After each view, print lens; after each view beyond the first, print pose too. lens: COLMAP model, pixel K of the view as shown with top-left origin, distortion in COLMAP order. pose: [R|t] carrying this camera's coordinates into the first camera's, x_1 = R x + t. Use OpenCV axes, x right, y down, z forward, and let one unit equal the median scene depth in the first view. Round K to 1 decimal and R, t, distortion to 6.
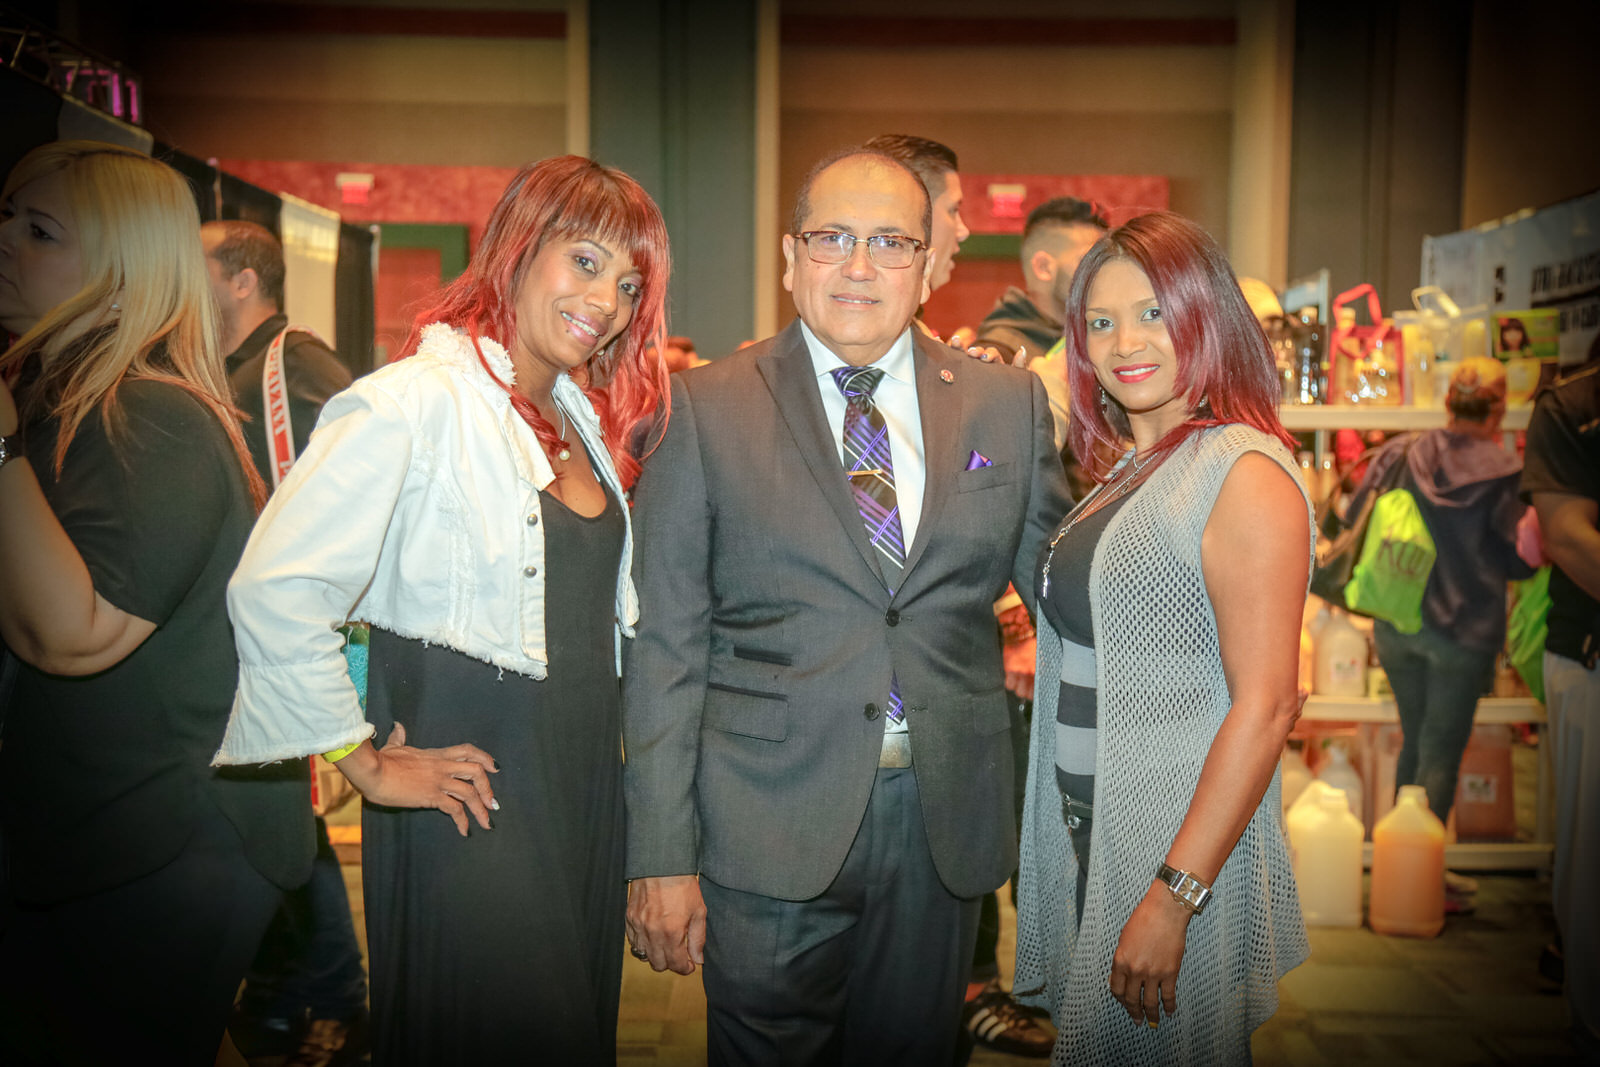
lens RADIAL K [[2168.8, 0, 814.6], [0, 2168.8, 538.2], [0, 0, 1]] dist [0.156055, 0.000000]
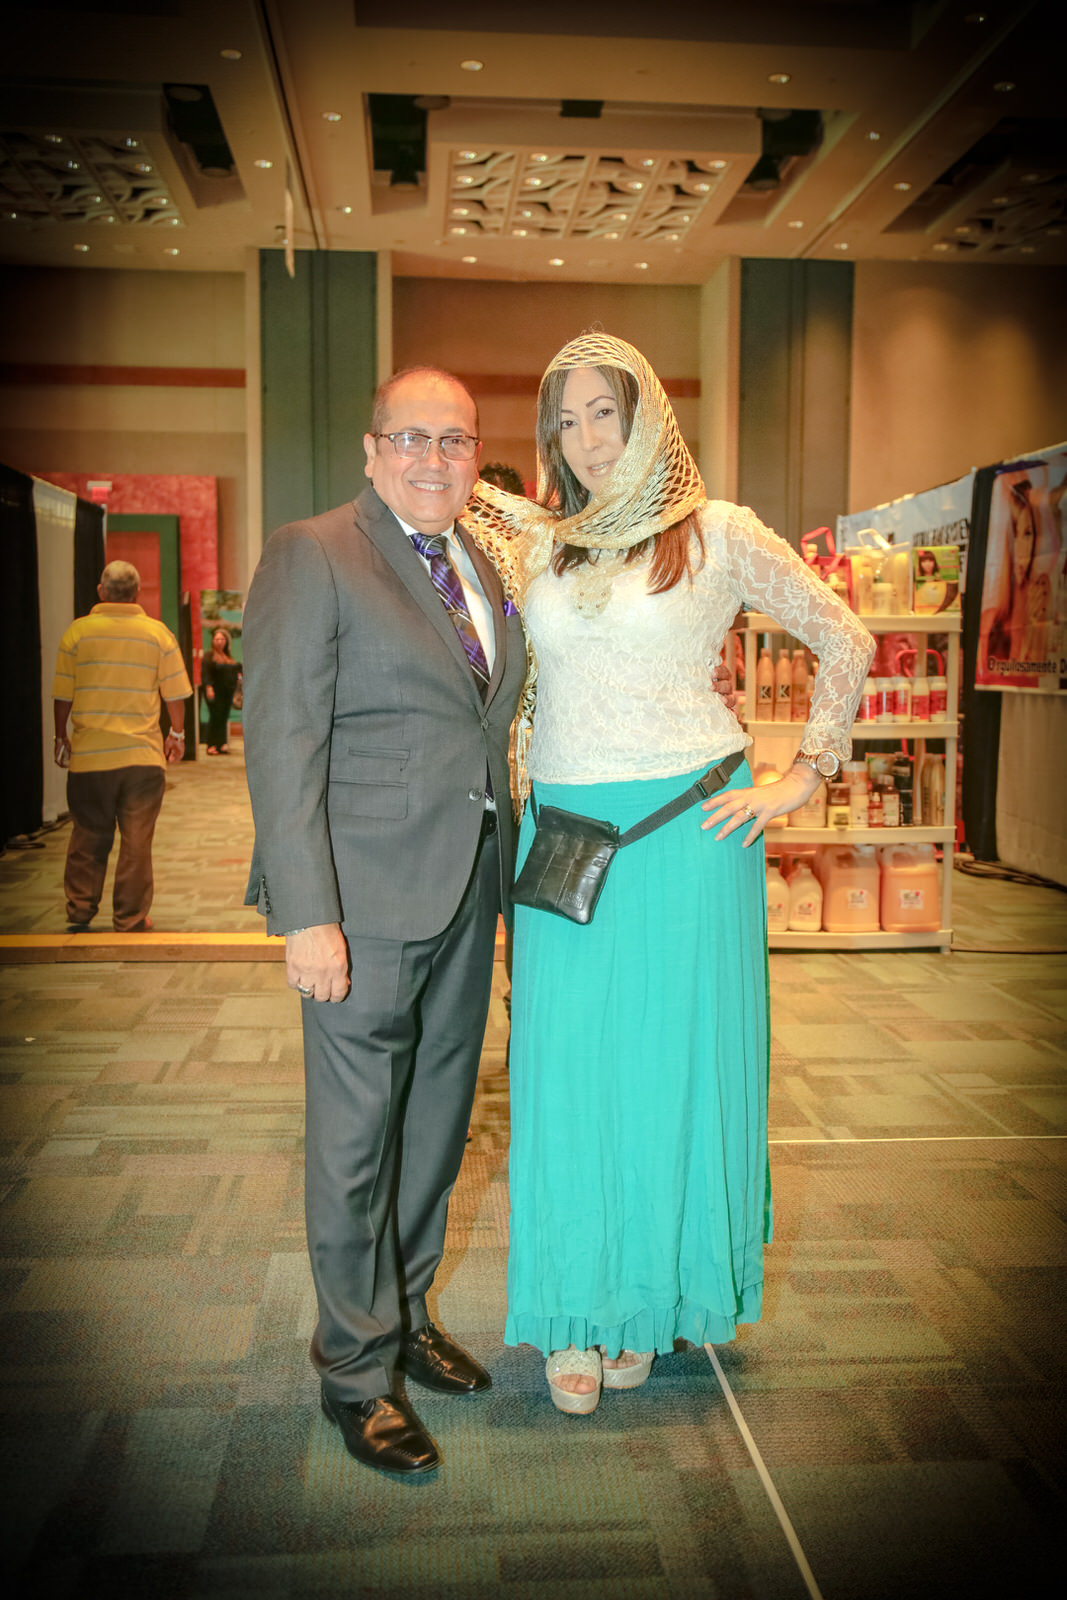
lens RADIAL K [[1458.4, 0, 527.7], [0, 1458.4, 784.3], [0, 0, 1]] dist [0.015722, 0.043342]
pose [[0.997220, -0.007823, 0.074103, -0.001765], [0.005093, 0.999304, 0.036960, 0.010783], [-0.074341, -0.036480, 0.996565, 0.102279]]
